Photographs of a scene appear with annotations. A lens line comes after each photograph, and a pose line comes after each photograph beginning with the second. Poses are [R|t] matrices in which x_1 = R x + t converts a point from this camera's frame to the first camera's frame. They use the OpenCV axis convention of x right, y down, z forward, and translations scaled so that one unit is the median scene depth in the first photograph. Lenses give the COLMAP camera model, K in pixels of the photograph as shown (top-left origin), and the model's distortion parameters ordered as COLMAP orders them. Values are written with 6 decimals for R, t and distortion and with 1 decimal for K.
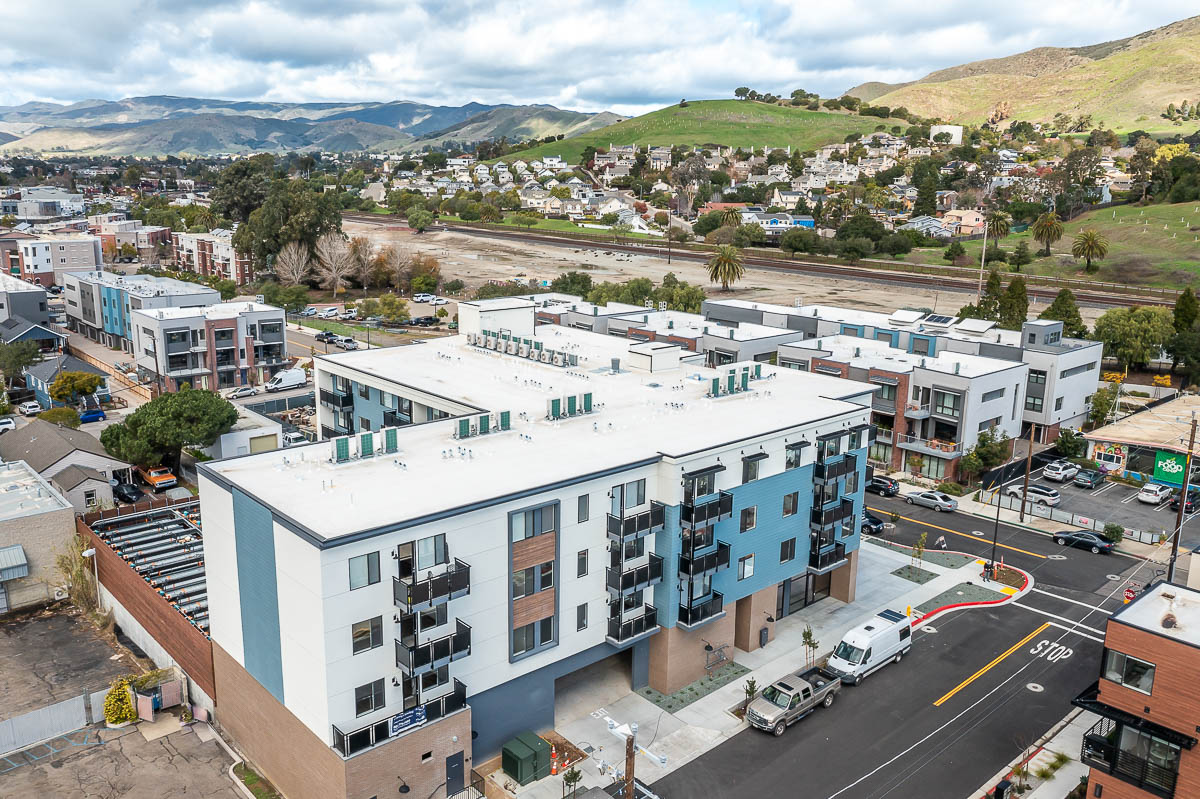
lens RADIAL K [[986.4, 0, 604.8], [0, 986.4, 371.7], [0, 0, 1]] dist [-0.002462, -0.002817]
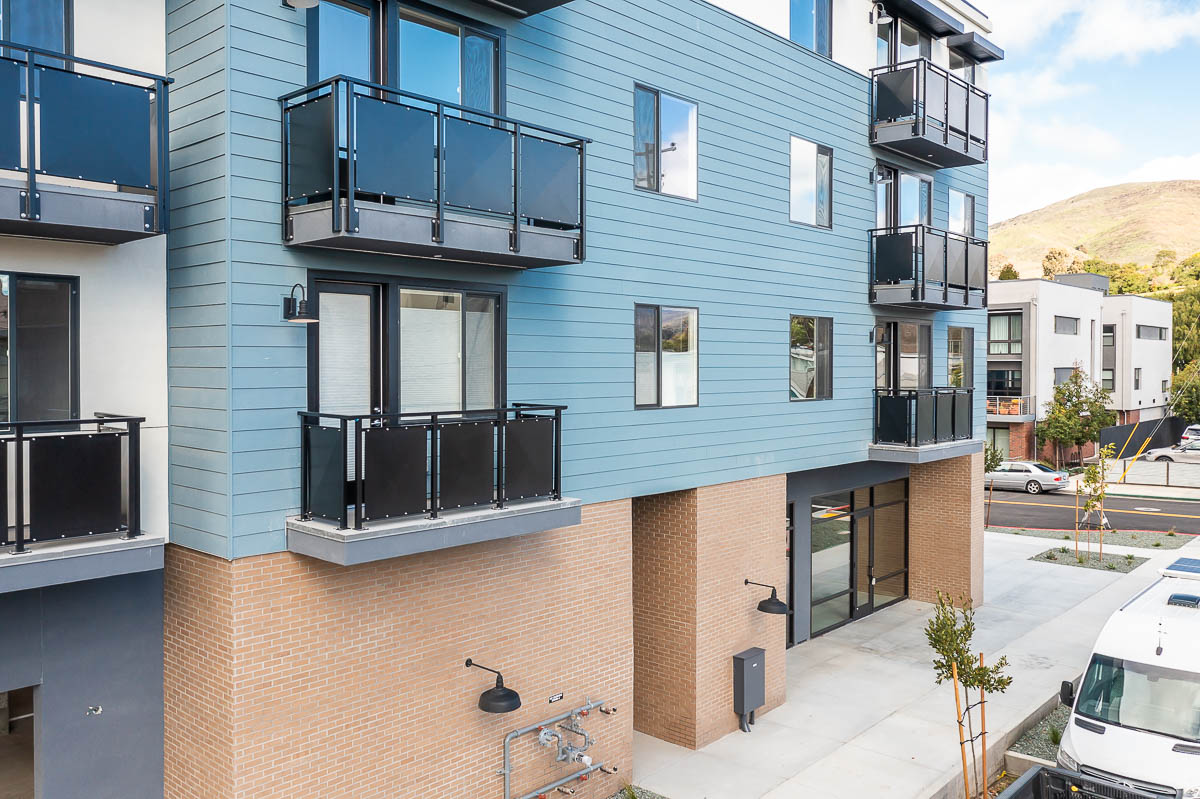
lens RADIAL K [[984.2, 0, 600.0], [0, 984.2, 399.5], [0, 0, 1]] dist [0.003626, 0.001630]
pose [[0.994343, -0.025044, 0.103225, 0.099260], [0.042028, 0.985263, -0.165801, 0.237798], [-0.097552, 0.169201, 0.980742, 0.745508]]
